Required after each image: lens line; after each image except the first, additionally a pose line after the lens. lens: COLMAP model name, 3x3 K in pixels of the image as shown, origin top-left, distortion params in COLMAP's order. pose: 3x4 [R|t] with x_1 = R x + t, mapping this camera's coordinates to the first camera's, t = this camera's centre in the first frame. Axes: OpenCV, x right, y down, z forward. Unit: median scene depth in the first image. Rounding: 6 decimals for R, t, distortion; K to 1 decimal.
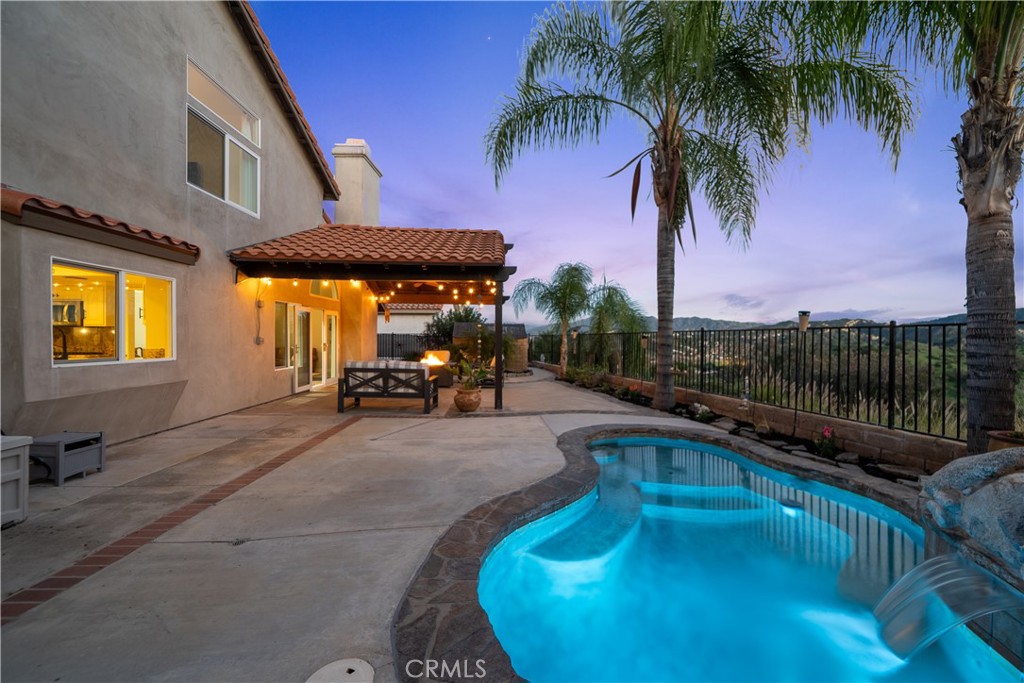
lens RADIAL K [[405.8, 0, 522.6], [0, 405.8, 339.4], [0, 0, 1]] dist [-0.001796, 0.000394]
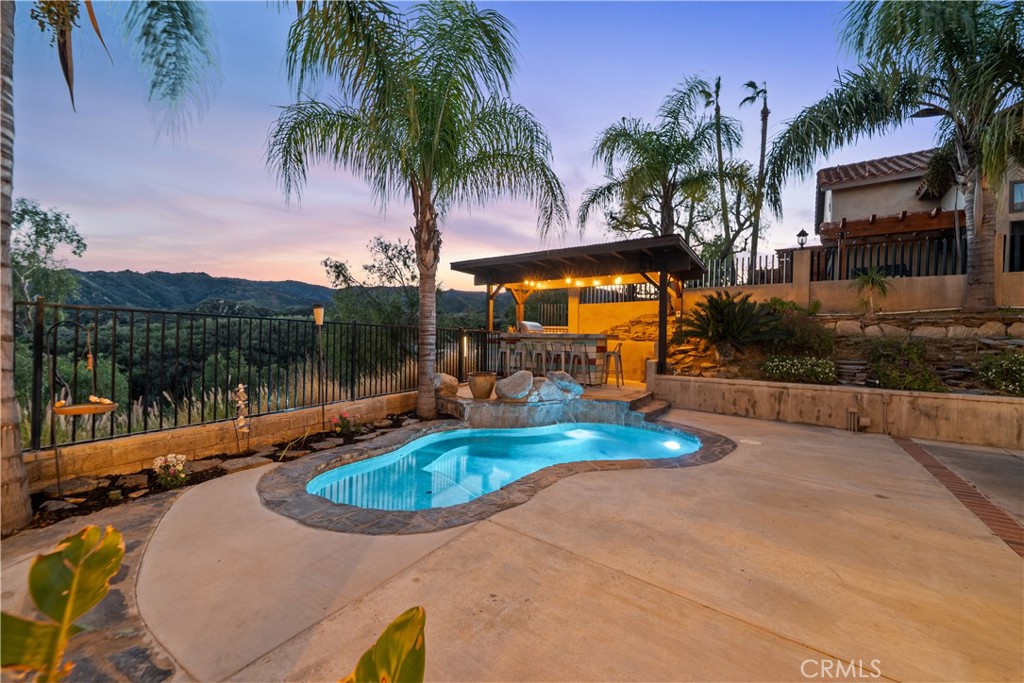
lens RADIAL K [[405.8, 0, 522.6], [0, 405.8, 339.4], [0, 0, 1]] dist [-0.001796, 0.000394]
pose [[-0.799047, -0.021491, 0.600884, -0.260105], [-0.026730, 0.999643, 0.000208, 0.003104], [-0.600674, -0.015896, -0.799336, 1.342420]]
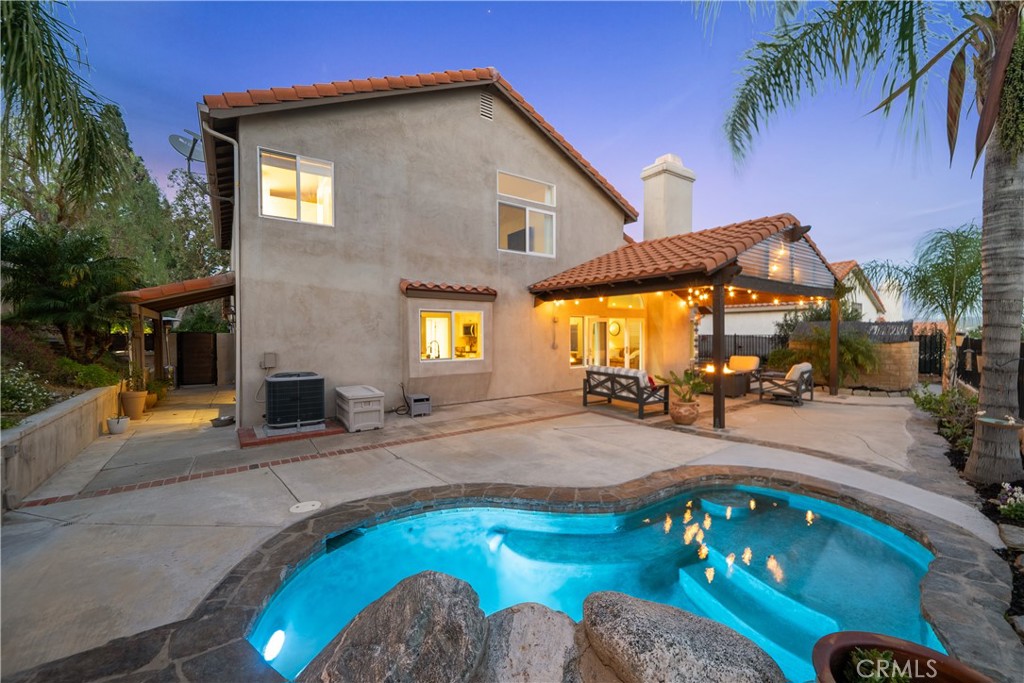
lens RADIAL K [[405.8, 0, 522.6], [0, 405.8, 339.4], [0, 0, 1]] dist [-0.001796, 0.000394]
pose [[0.548597, 0.007257, -0.836056, 0.615589], [0.003561, 0.999933, 0.011016, -0.048522], [0.836080, -0.009021, 0.548534, 0.201895]]
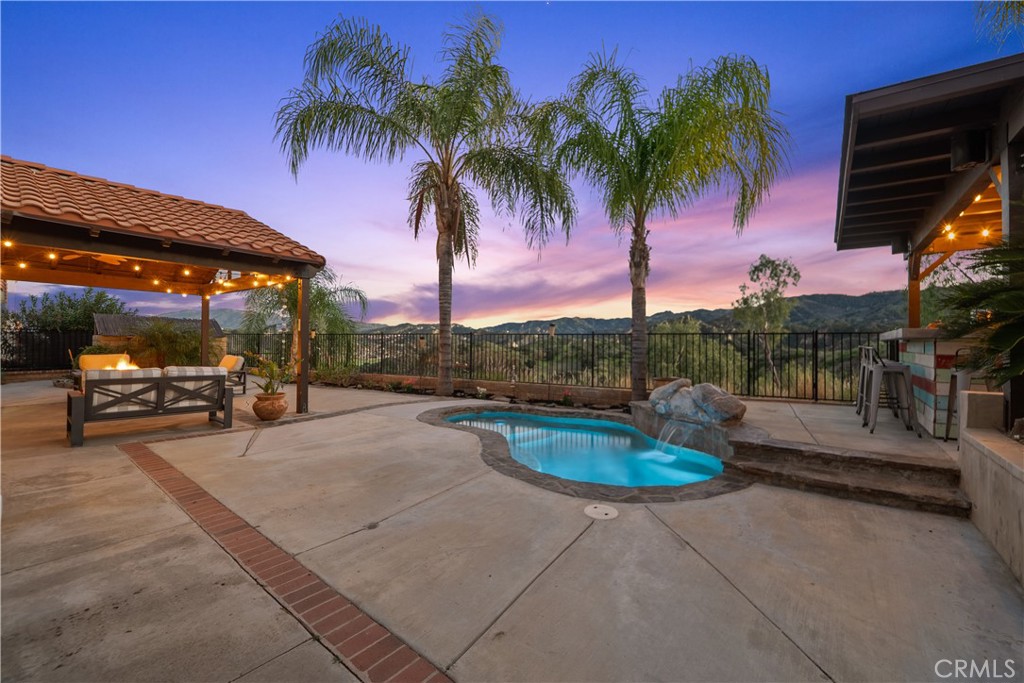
lens RADIAL K [[405.8, 0, 522.6], [0, 405.8, 339.4], [0, 0, 1]] dist [-0.001796, 0.000394]
pose [[0.653456, 0.004724, 0.756950, -0.602254], [-0.005085, 0.999985, -0.001851, -0.001400], [-0.756948, -0.002639, 0.653470, -0.009253]]
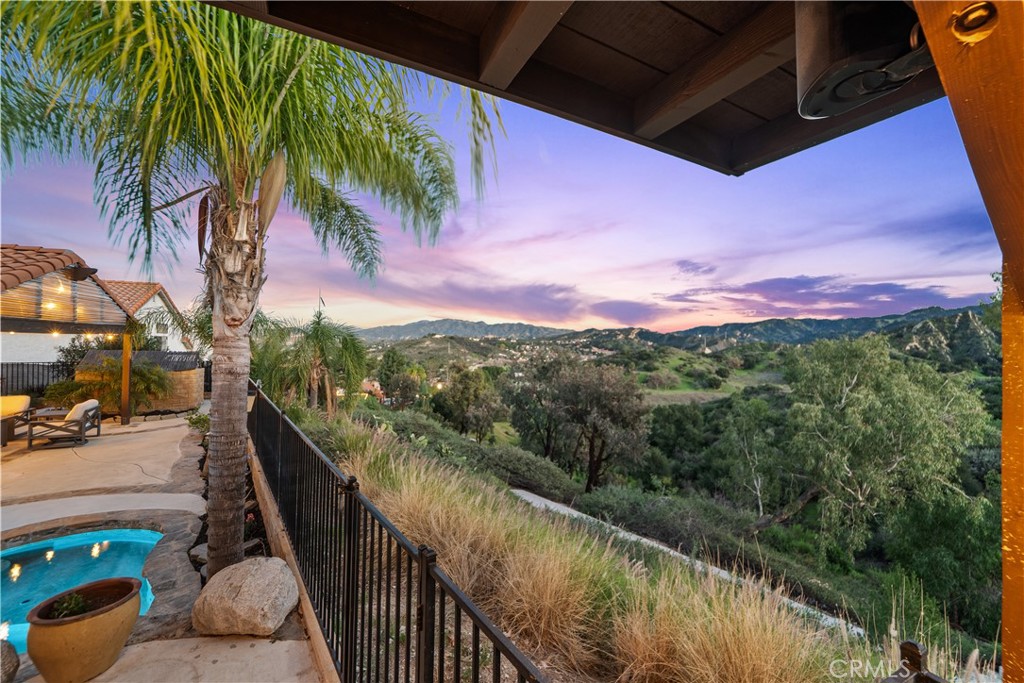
lens RADIAL K [[405.8, 0, 522.6], [0, 405.8, 339.4], [0, 0, 1]] dist [-0.001796, 0.000394]
pose [[0.916921, 0.010431, 0.398932, 0.819232], [-0.006483, 0.999916, -0.011244, -0.168260], [-0.399015, 0.007723, 0.916912, -0.148560]]
